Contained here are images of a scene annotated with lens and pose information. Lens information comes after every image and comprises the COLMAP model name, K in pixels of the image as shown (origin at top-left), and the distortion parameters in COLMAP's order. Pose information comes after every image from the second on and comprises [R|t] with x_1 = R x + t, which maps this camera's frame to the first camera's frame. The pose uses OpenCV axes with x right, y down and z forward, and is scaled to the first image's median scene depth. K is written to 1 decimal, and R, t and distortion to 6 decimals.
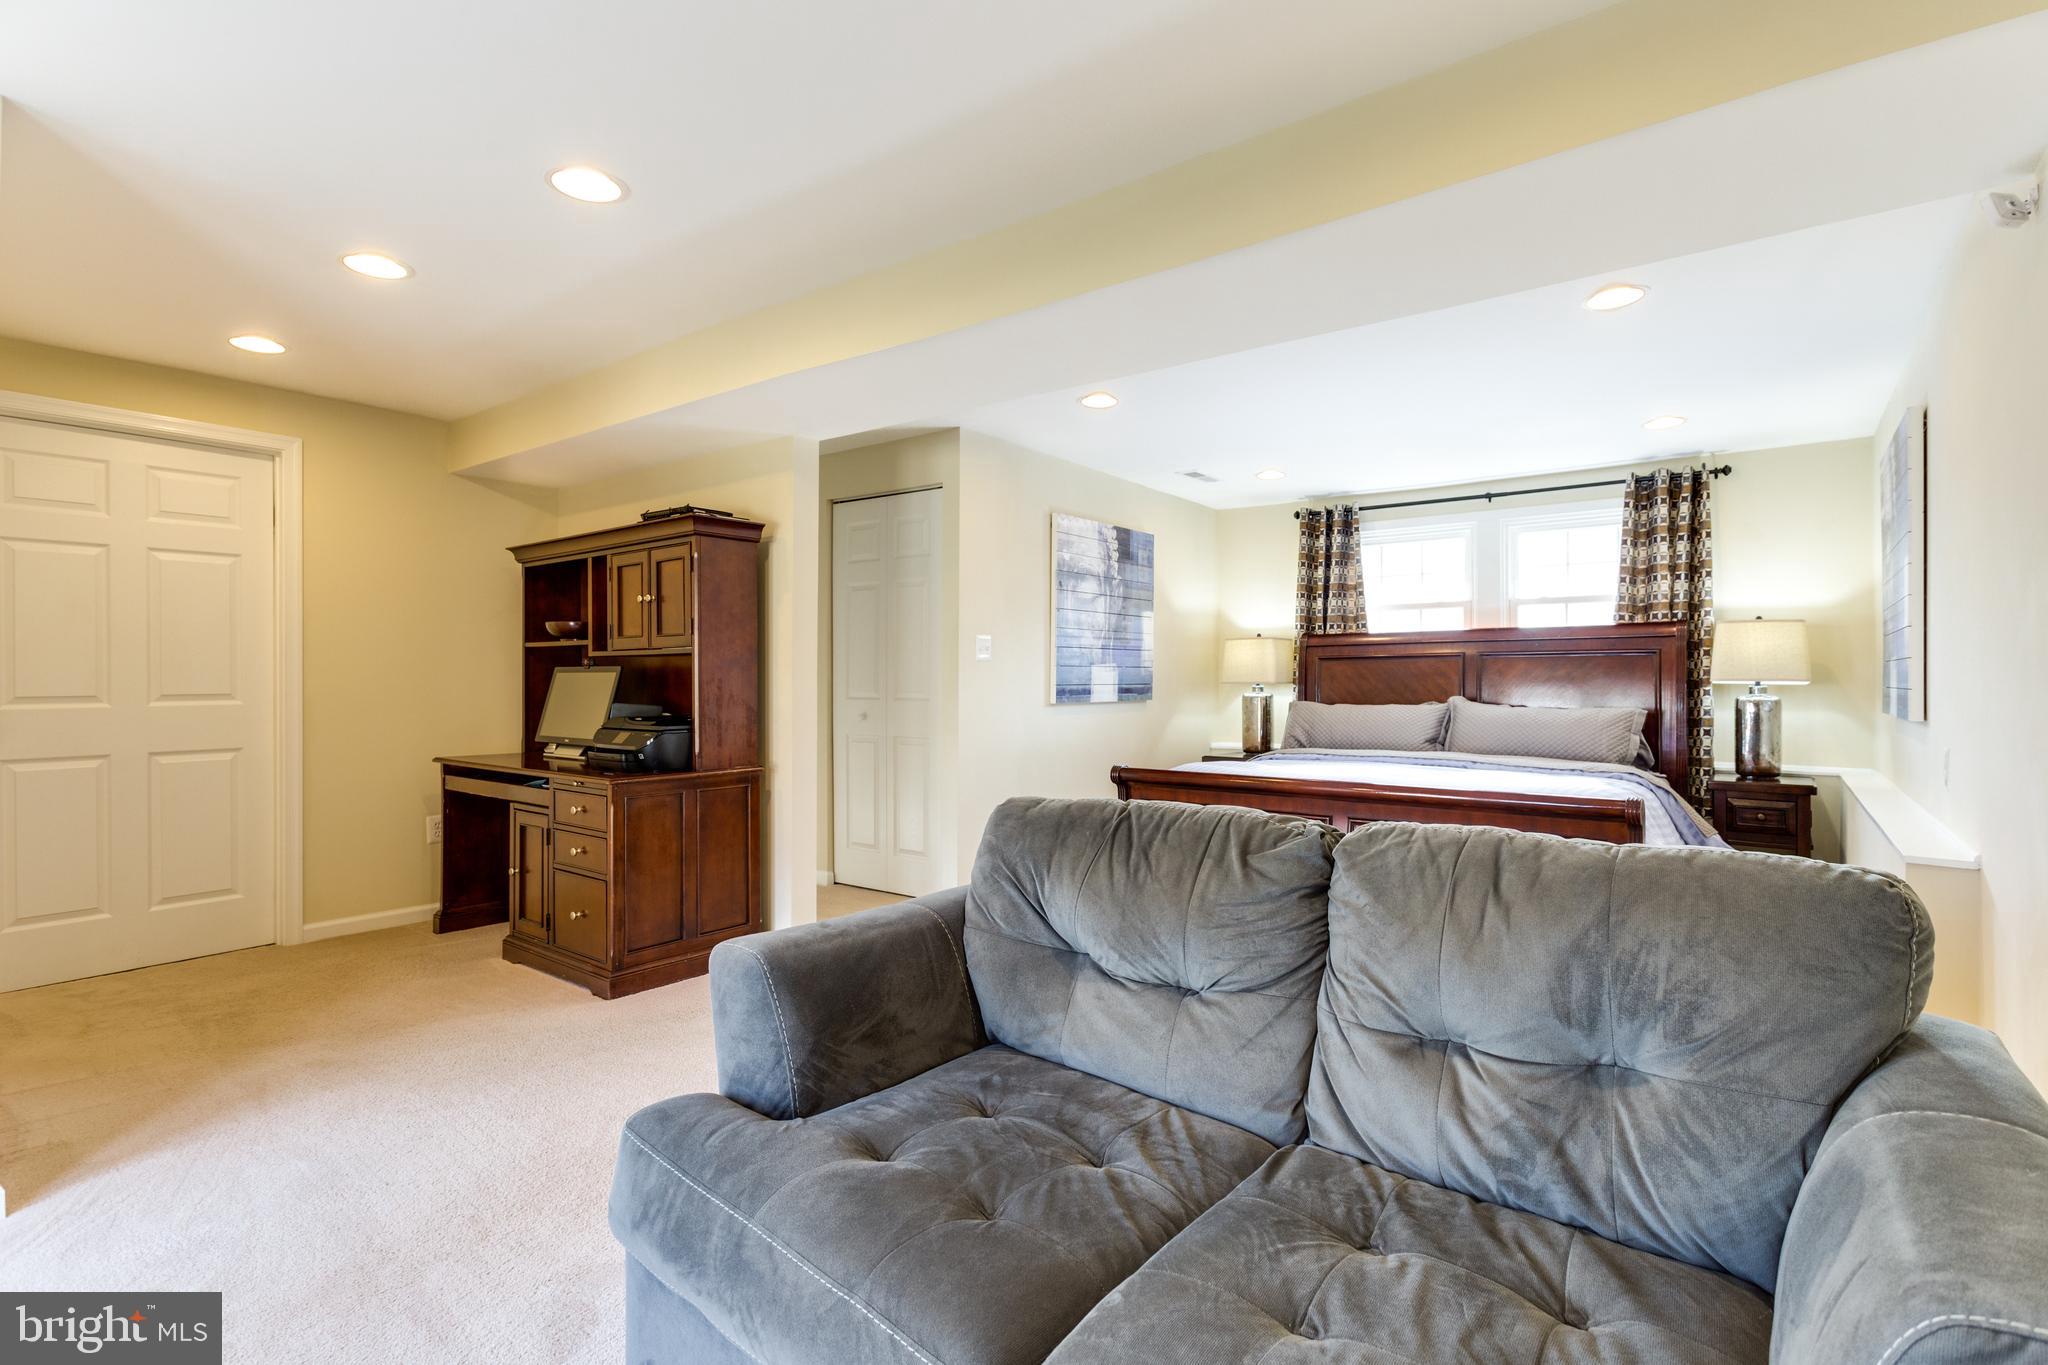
lens RADIAL K [[988.2, 0, 1024.0], [0, 988.2, 682.5], [0, 0, 1]] dist [-0.002943, -0.000713]
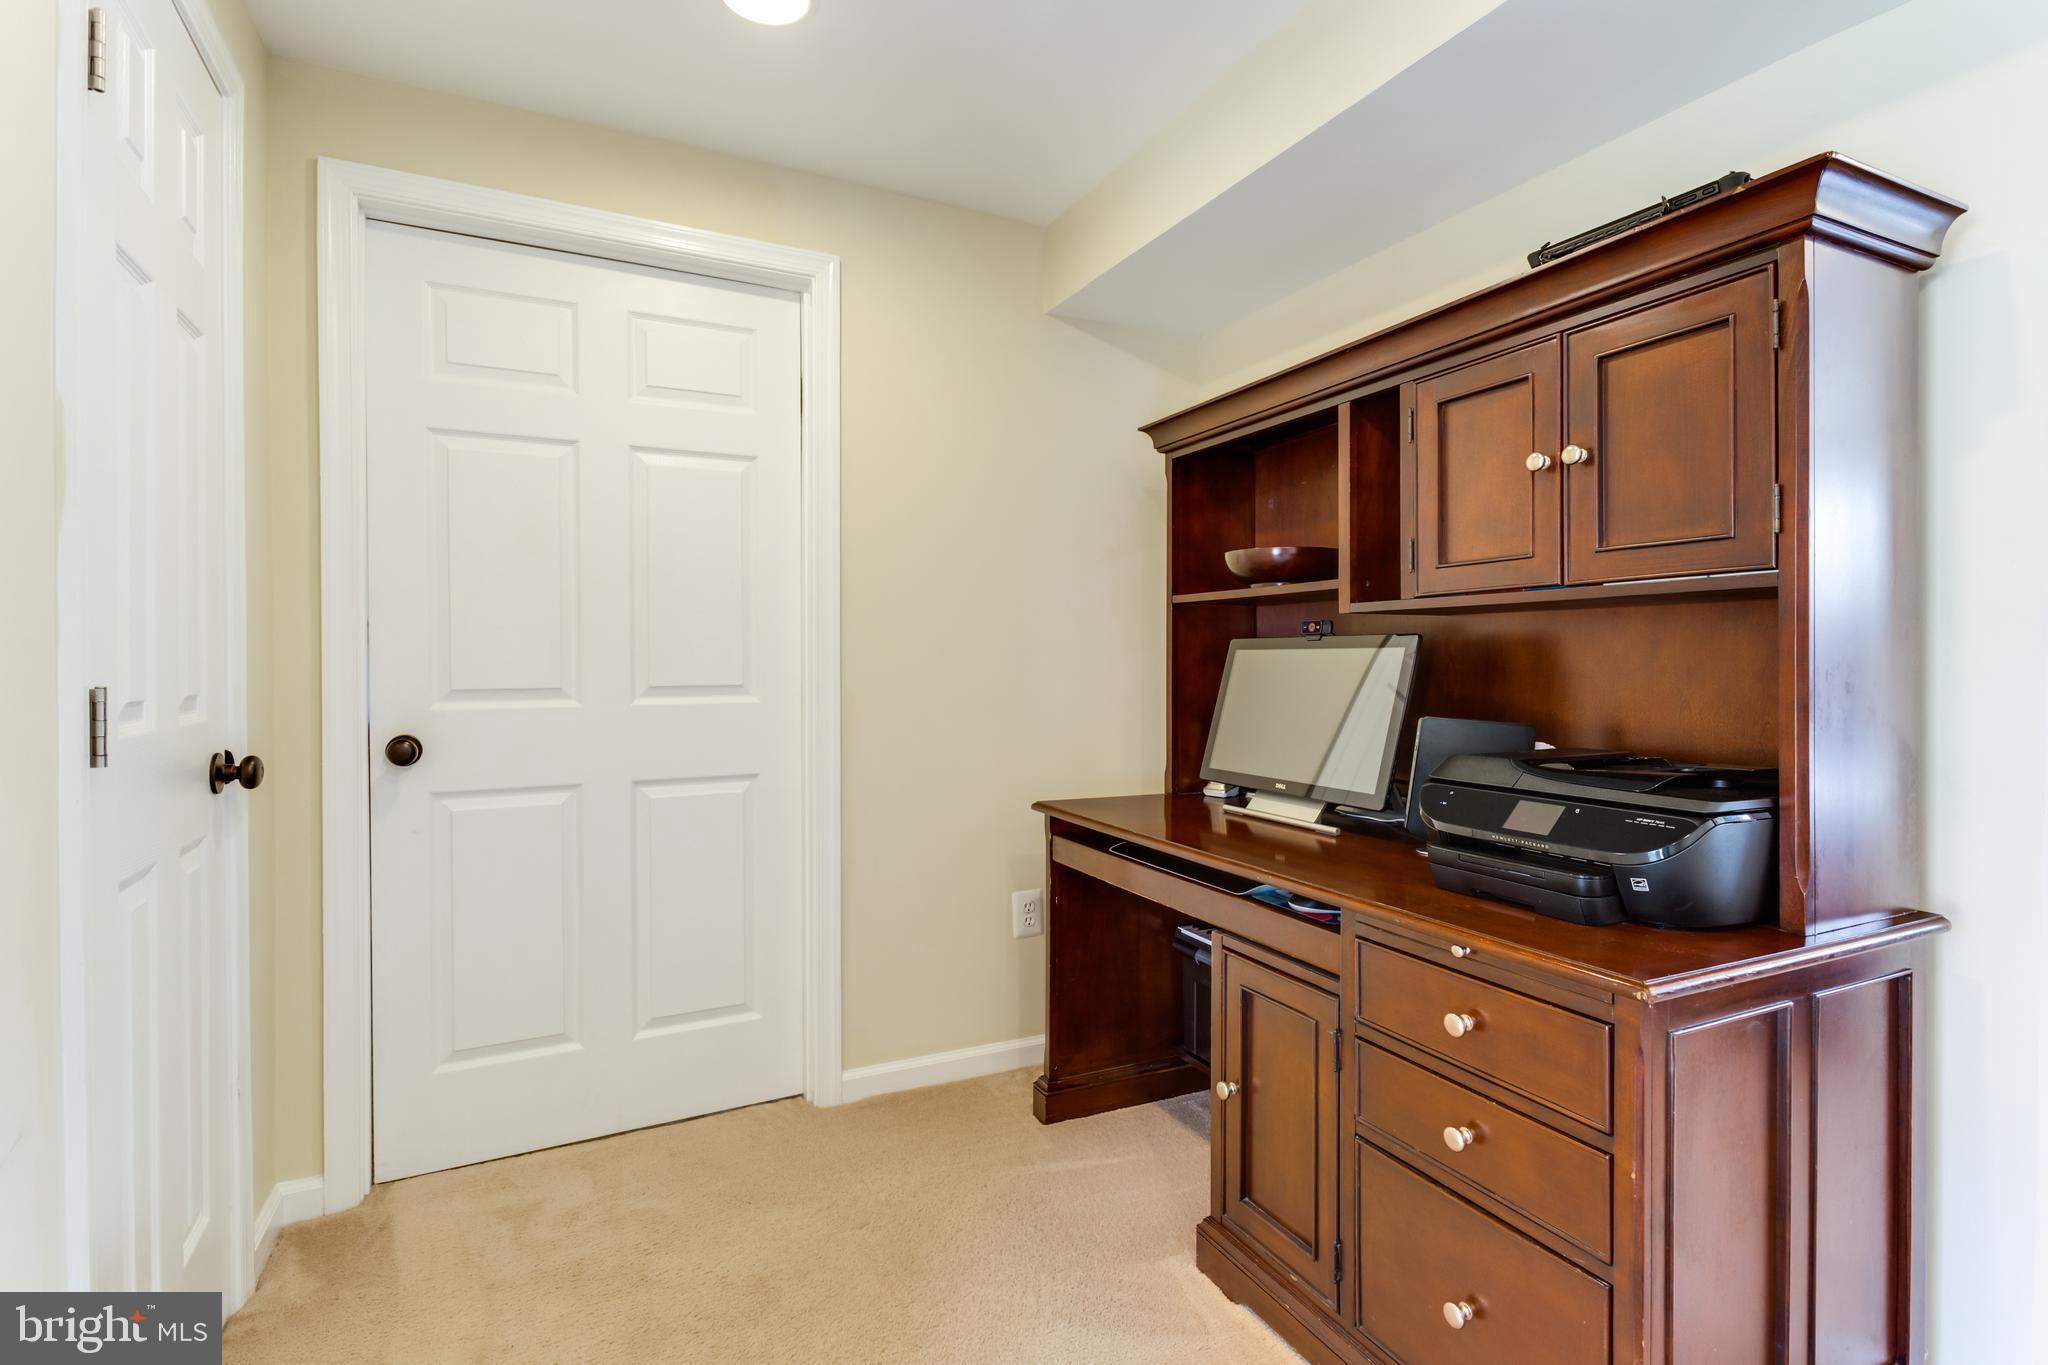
lens RADIAL K [[967.6, 0, 1029.1], [0, 967.6, 667.6], [0, 0, 1]] dist [-0.000224, 0.000020]
pose [[0.904562, 0.004499, -0.426318, -0.389951], [-0.001397, 0.999970, 0.007589, -0.004114], [0.426339, -0.006269, 0.904542, 0.534888]]
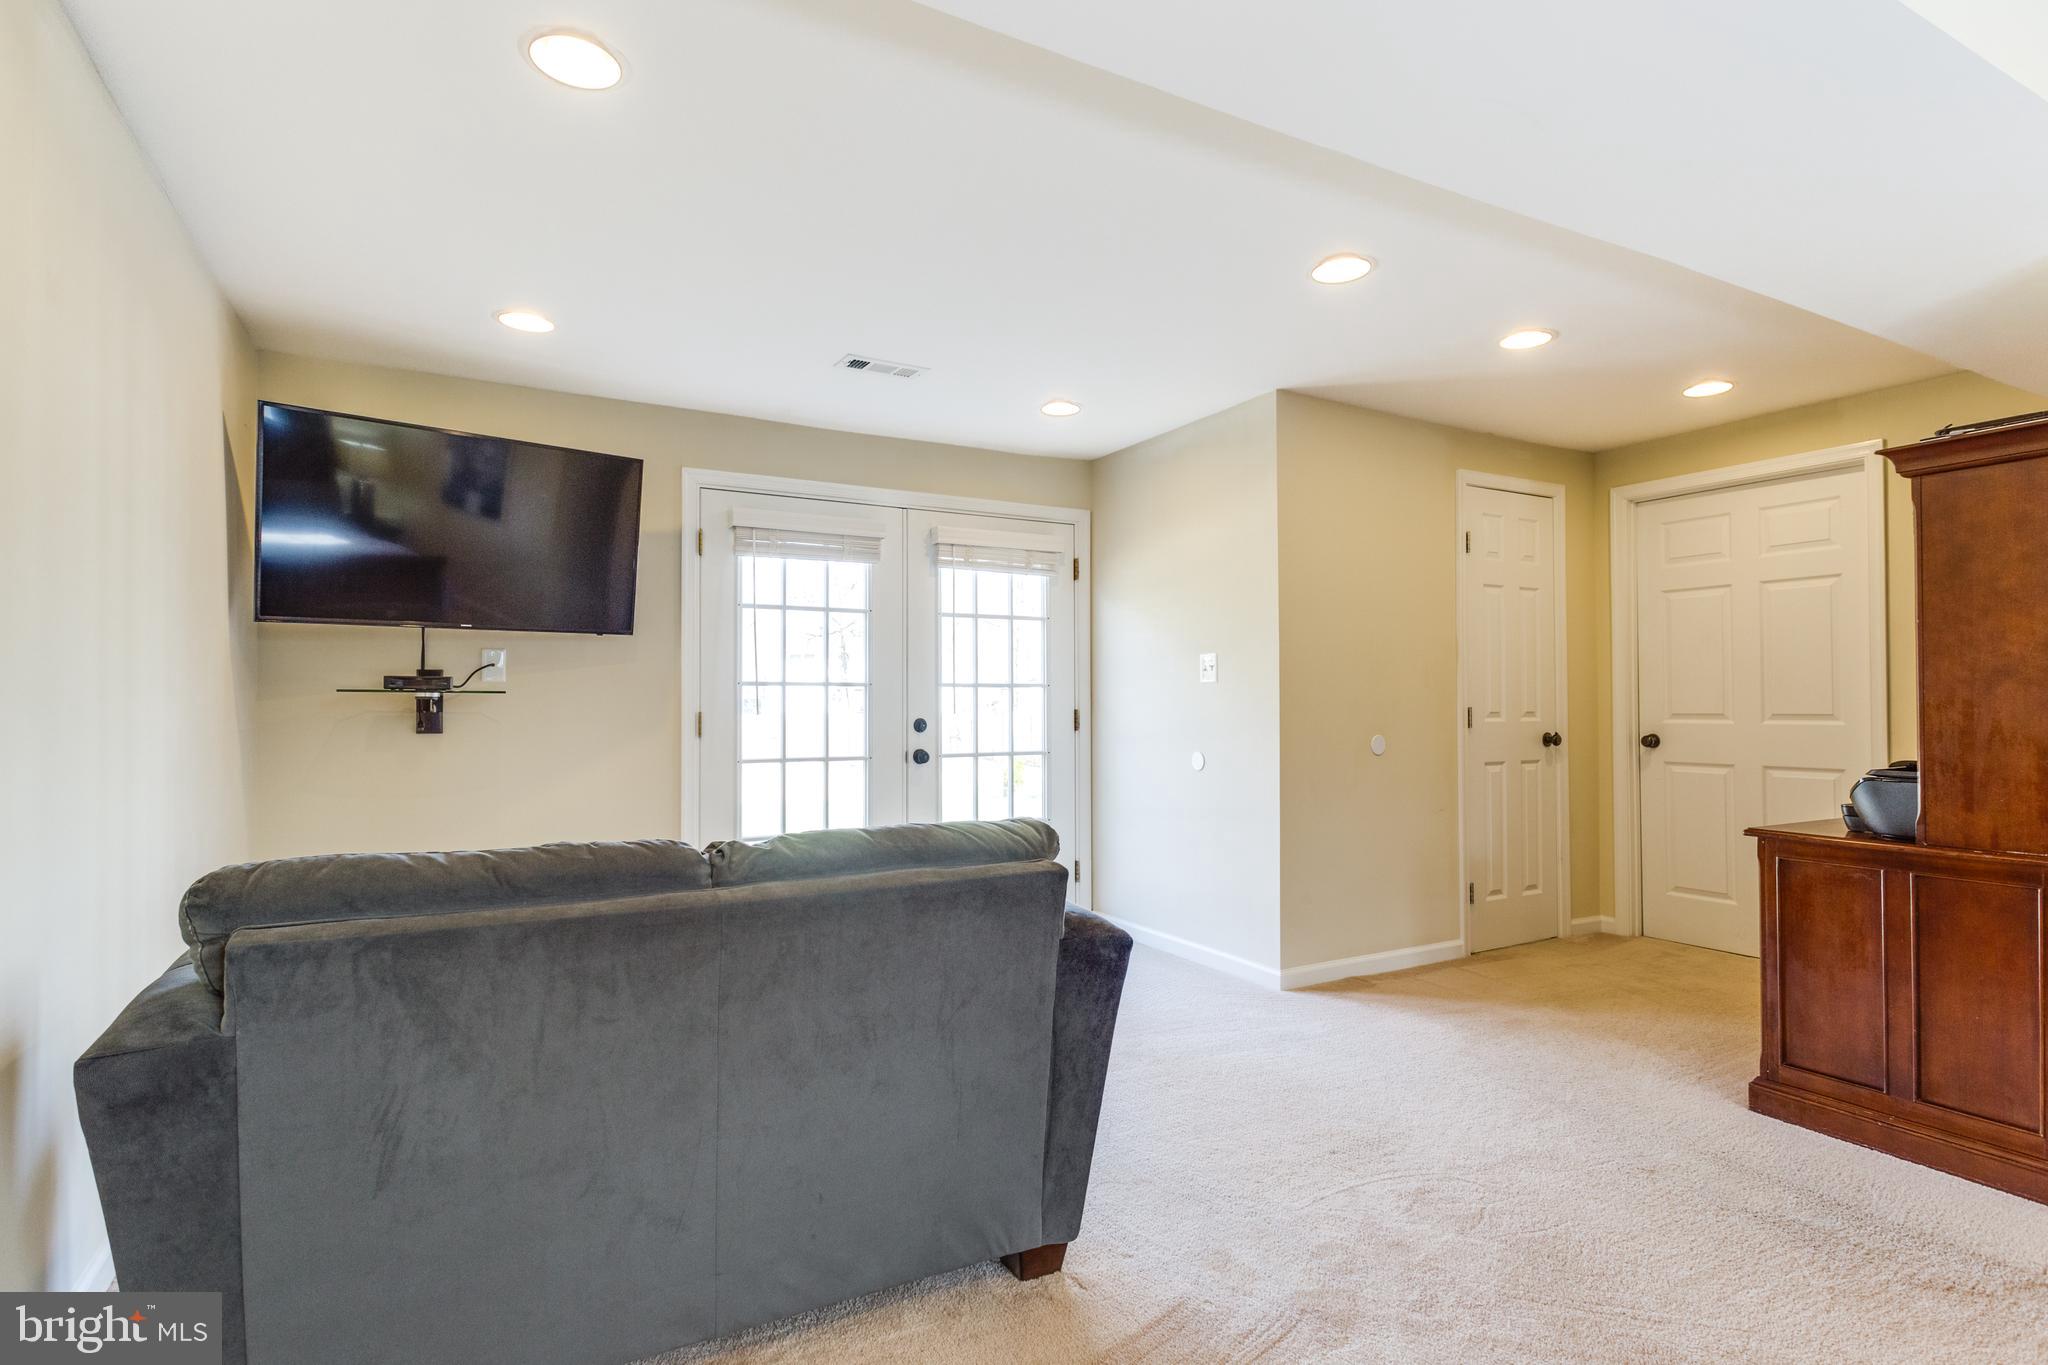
lens RADIAL K [[988.2, 0, 1024.0], [0, 988.2, 682.5], [0, 0, 1]] dist [-0.002943, -0.000713]
pose [[-0.406496, -0.015718, -0.913517, 0.443745], [0.001701, 0.999837, -0.017960, -0.004302], [0.913651, -0.008855, -0.406403, 0.658835]]
